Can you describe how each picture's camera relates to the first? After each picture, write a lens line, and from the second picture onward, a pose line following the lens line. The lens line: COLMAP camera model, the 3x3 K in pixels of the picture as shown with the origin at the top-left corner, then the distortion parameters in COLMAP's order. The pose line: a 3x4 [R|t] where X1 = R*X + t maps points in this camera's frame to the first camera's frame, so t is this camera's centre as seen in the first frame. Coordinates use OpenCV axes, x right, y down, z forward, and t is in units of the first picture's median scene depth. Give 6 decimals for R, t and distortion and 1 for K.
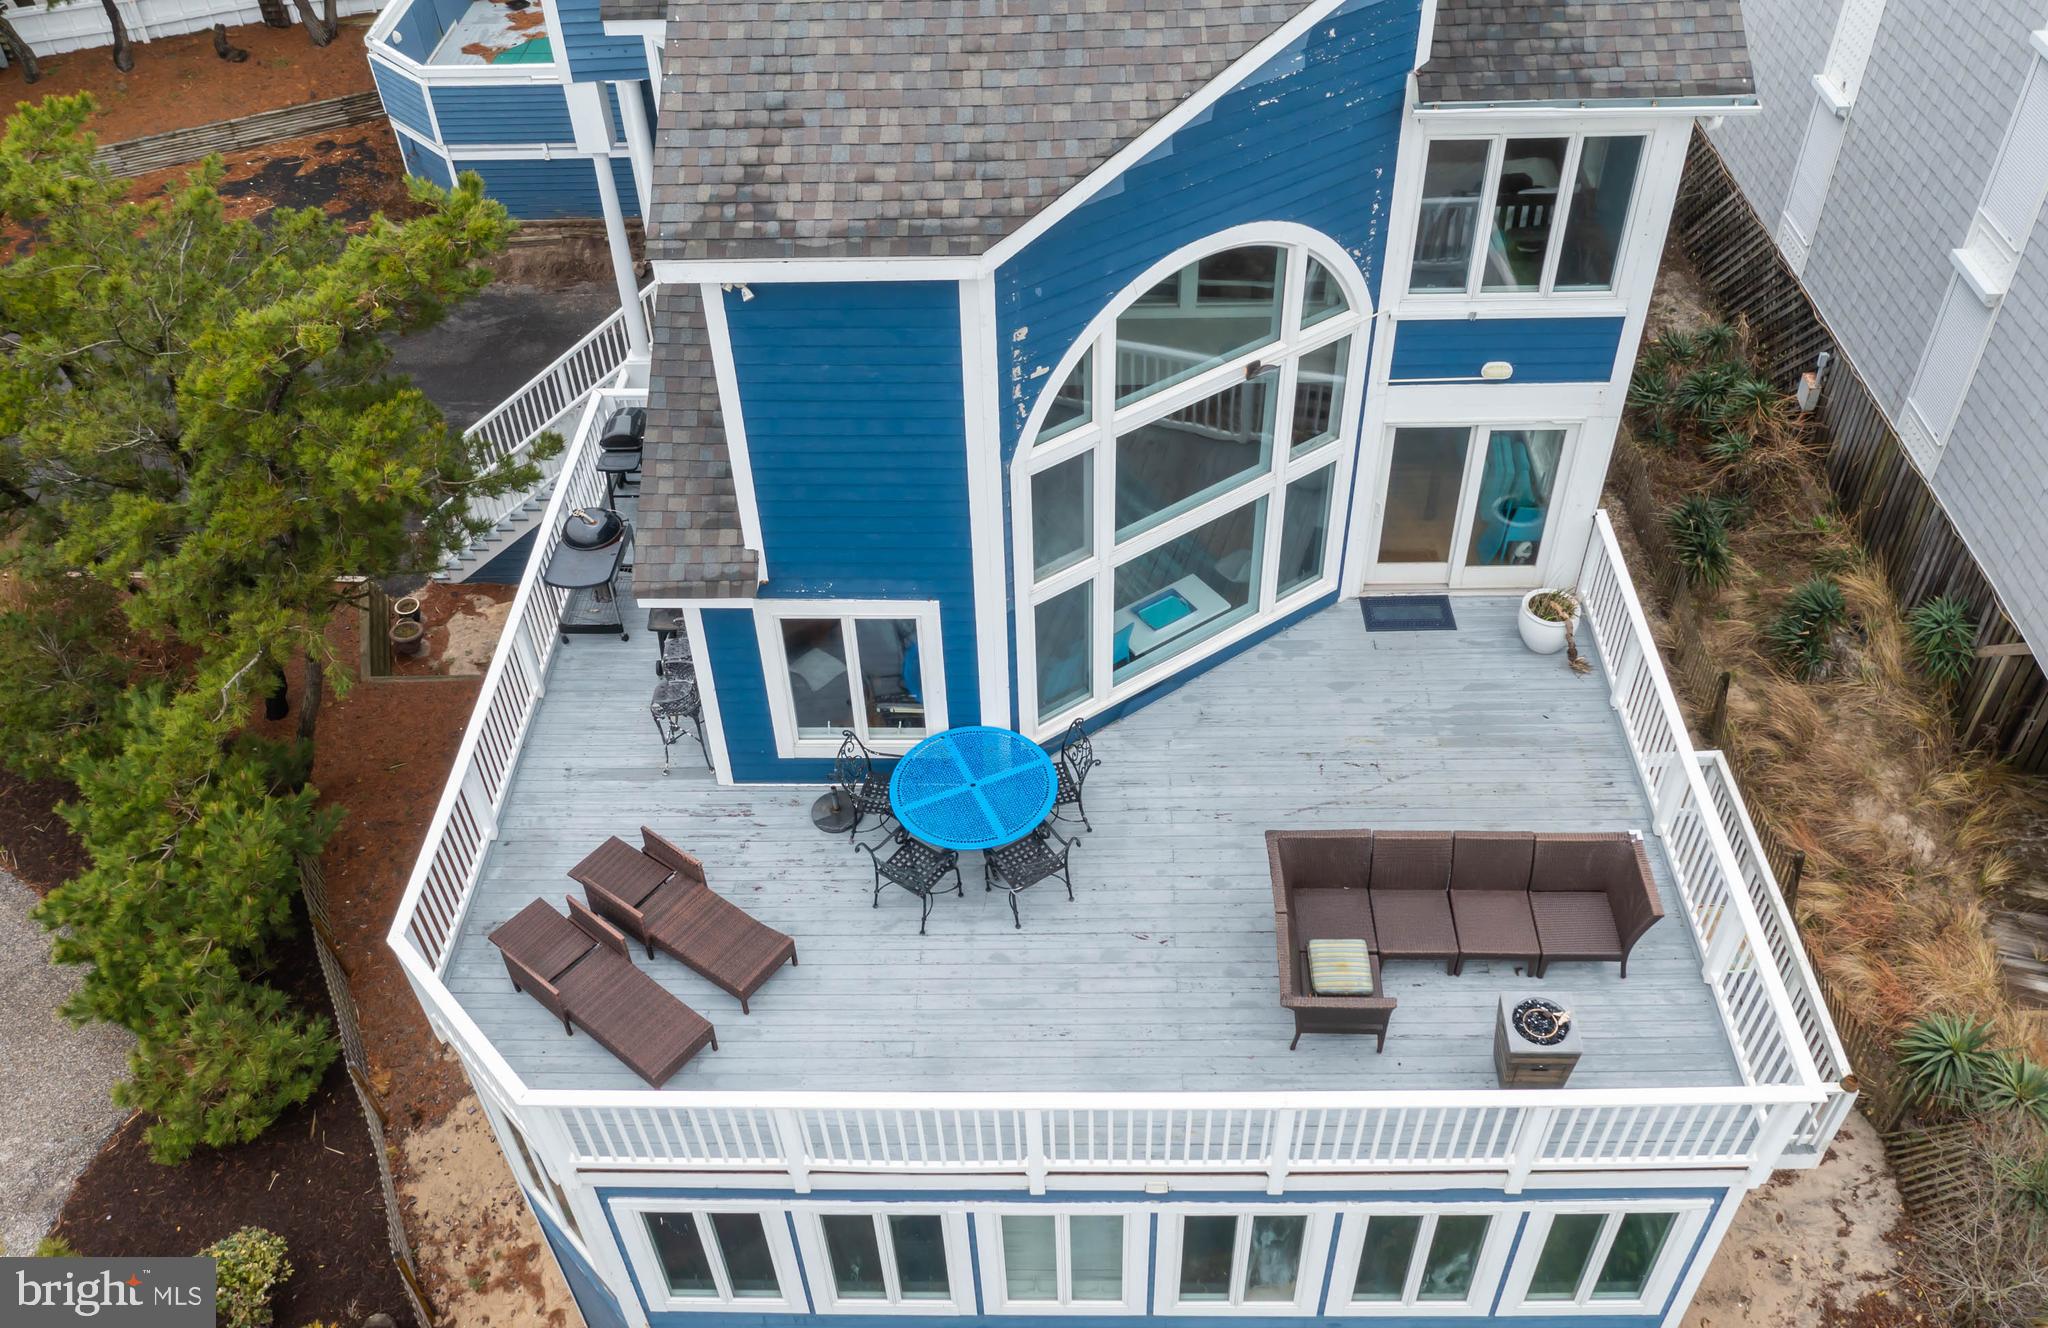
lens RADIAL K [[1676.0, 0, 1015.8], [0, 1676.0, 654.4], [0, 0, 1]] dist [-0.015373, -0.004652]
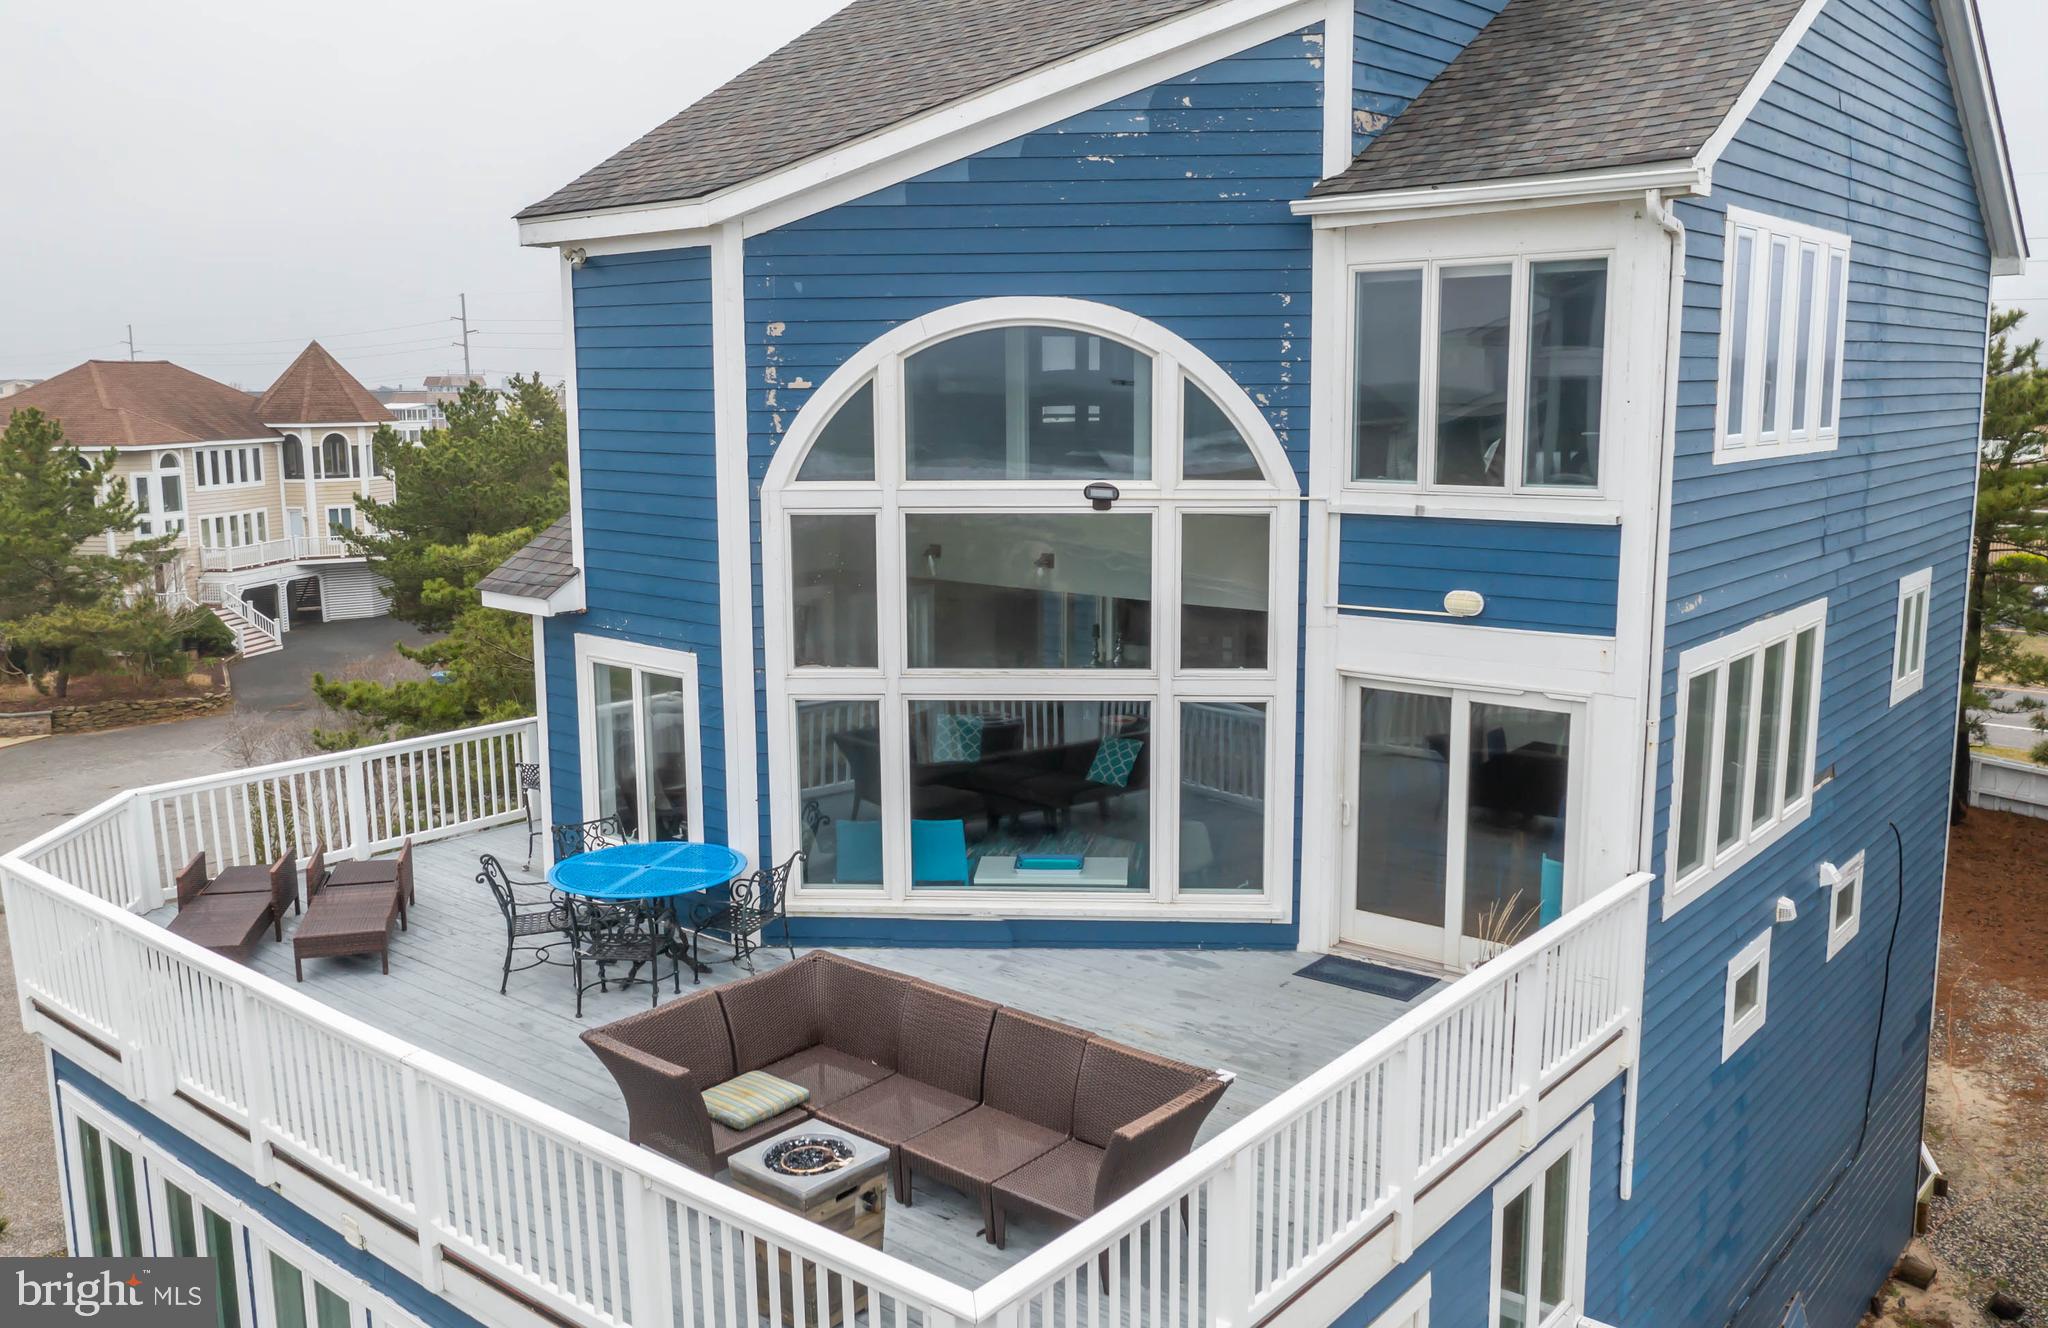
lens RADIAL K [[1676.0, 0, 1015.8], [0, 1676.0, 654.4], [0, 0, 1]] dist [-0.015373, -0.004652]
pose [[0.777312, 0.125180, -0.616535, 0.646135], [-0.437217, 0.812150, -0.386335, 0.242712], [0.452357, 0.569862, 0.686025, 0.448799]]
